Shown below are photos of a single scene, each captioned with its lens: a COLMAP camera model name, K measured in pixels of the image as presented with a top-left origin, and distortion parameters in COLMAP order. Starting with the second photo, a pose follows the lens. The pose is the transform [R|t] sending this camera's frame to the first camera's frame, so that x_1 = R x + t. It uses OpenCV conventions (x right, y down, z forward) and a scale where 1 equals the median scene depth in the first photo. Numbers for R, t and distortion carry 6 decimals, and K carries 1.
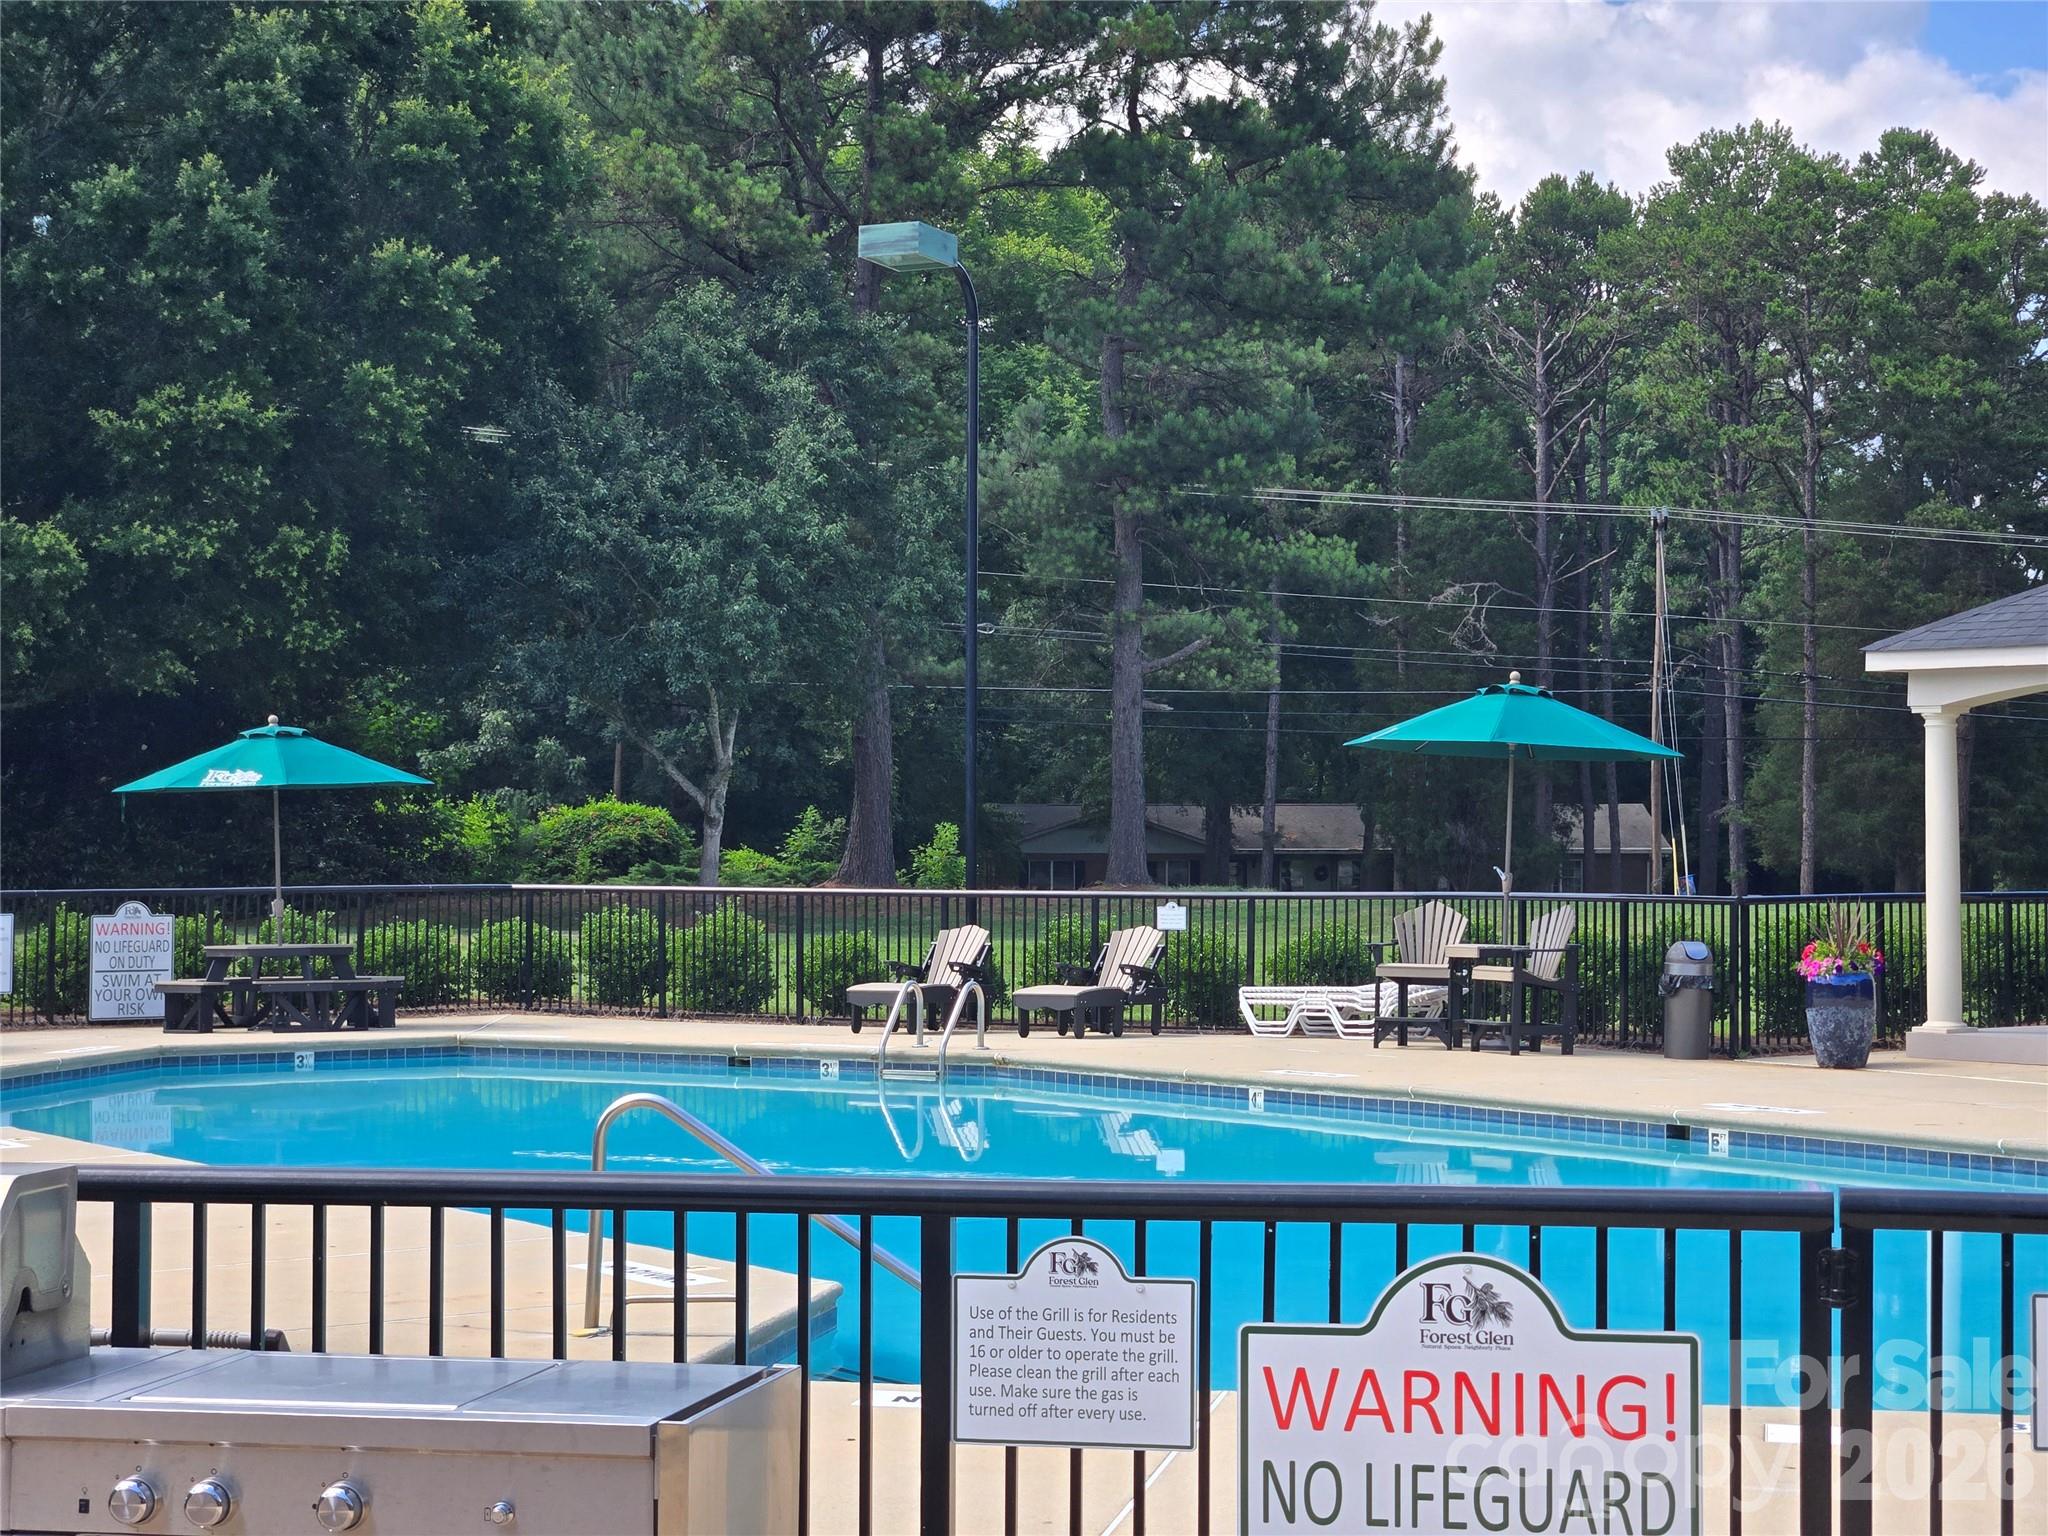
lens RADIAL K [[3965.8, 0, 1024.0], [0, 3965.8, 768.0], [0, 0, 1]] dist [-0.297700, 3.406027]
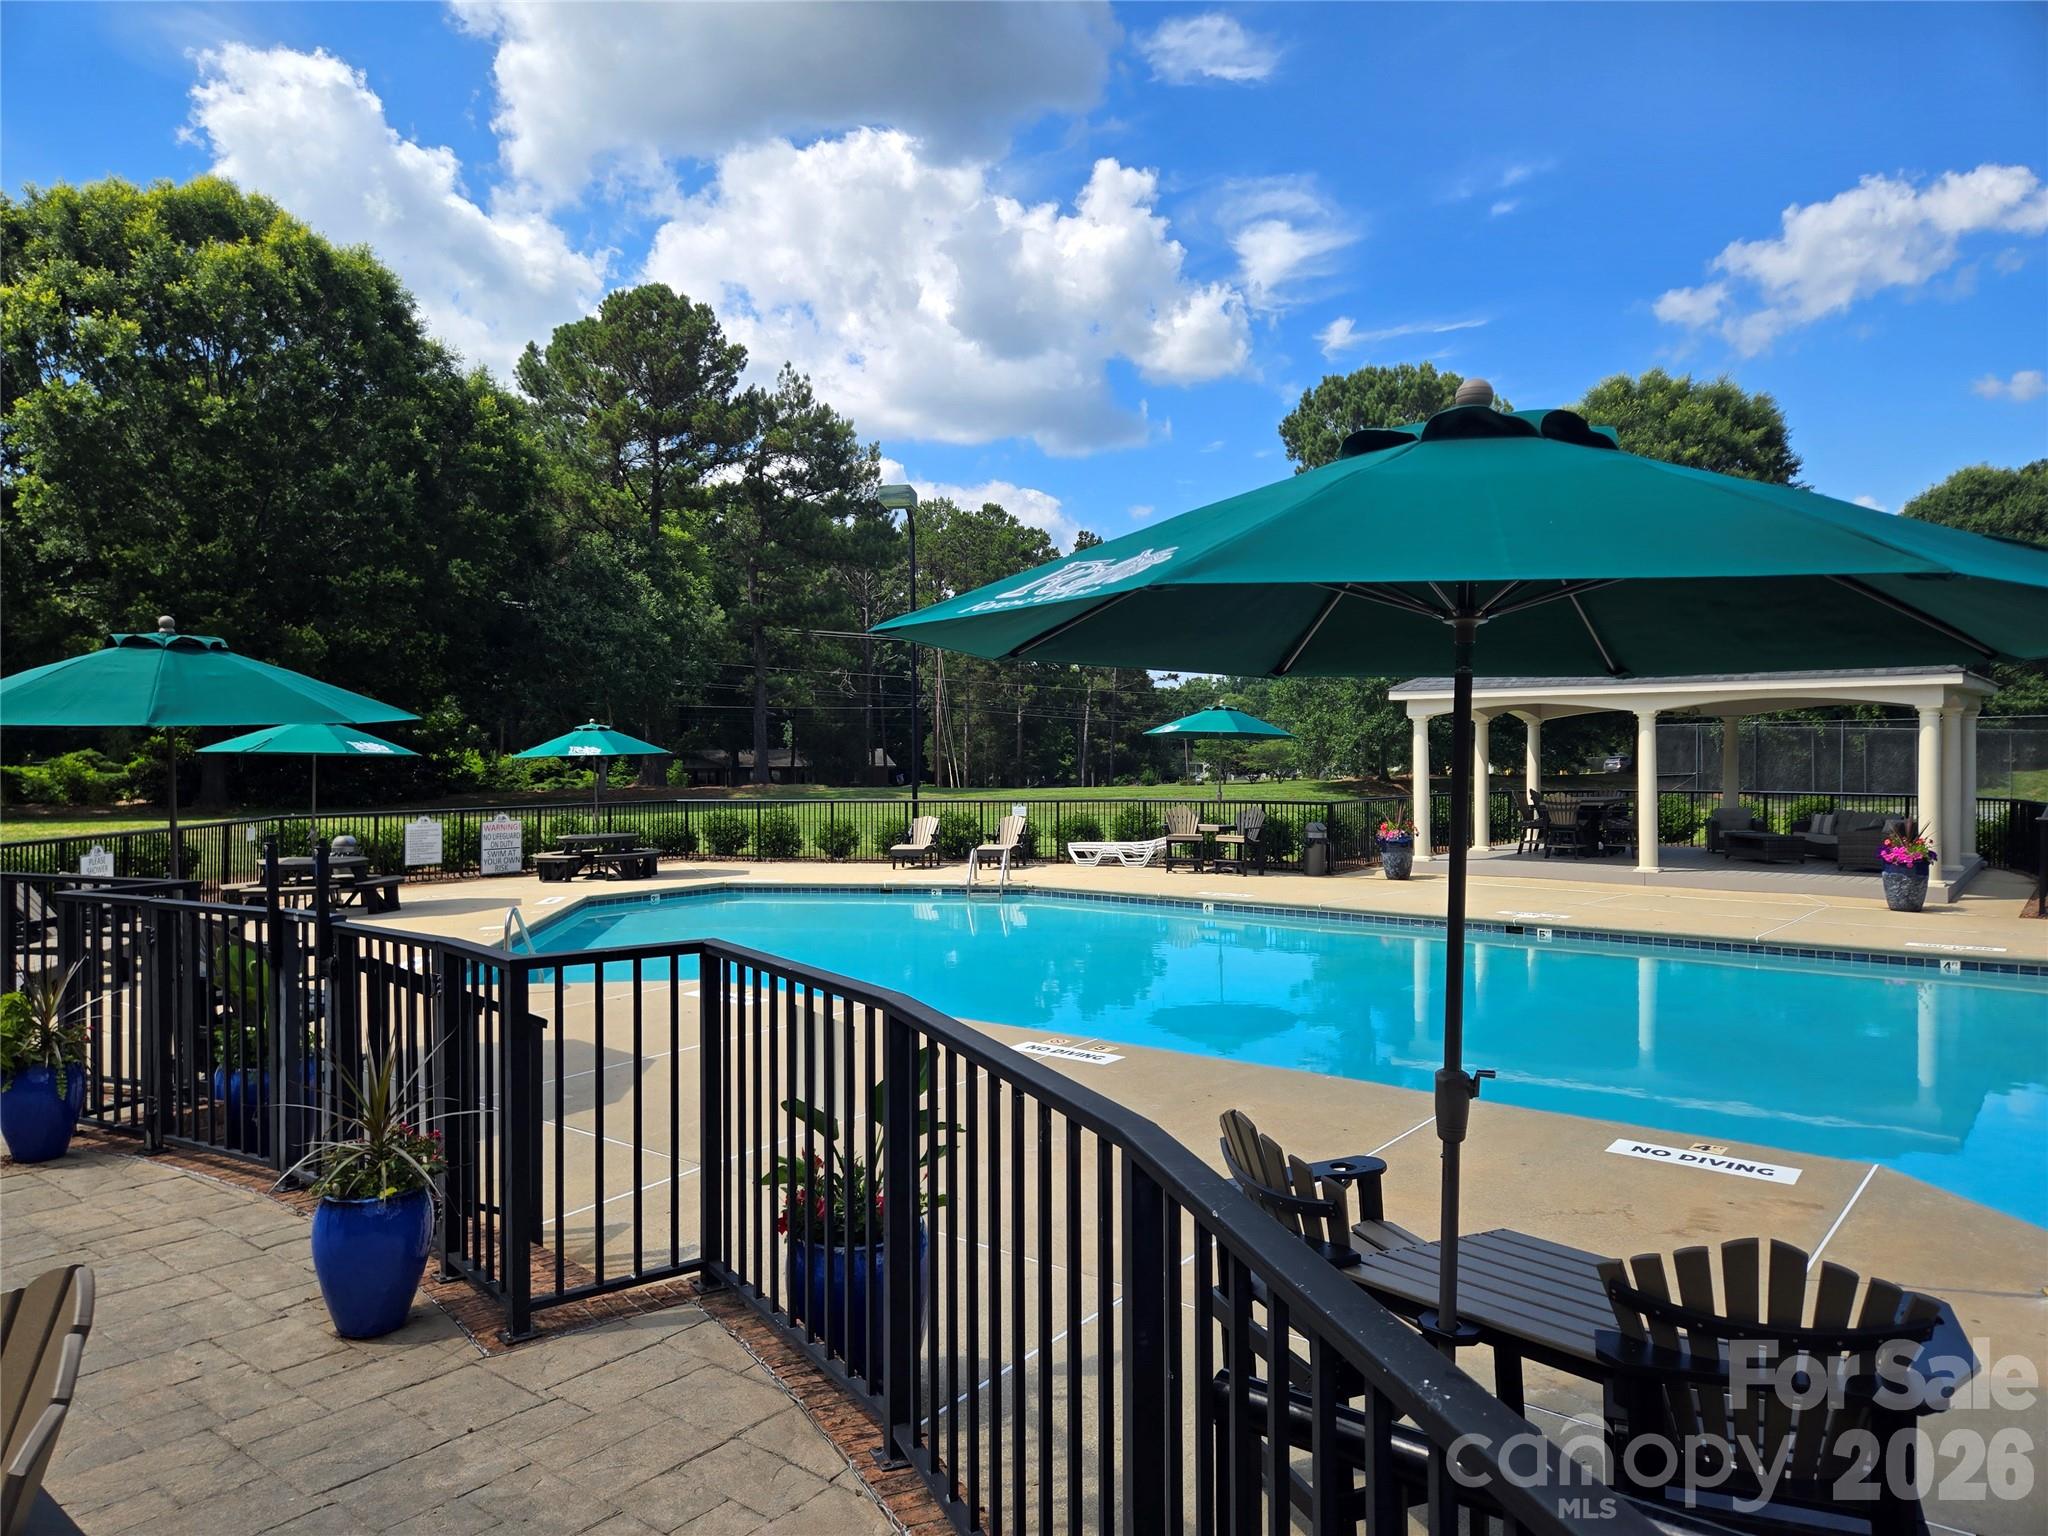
lens RADIAL K [[1381.8, 0, 1024.0], [0, 1381.8, 768.0], [0, 0, 1]] dist [0.037665, -0.001557]
pose [[0.952742, -0.010224, 0.303608, -0.103676], [0.002719, 0.999680, 0.025131, -0.002880], [-0.303768, -0.023118, 0.952466, 0.144770]]
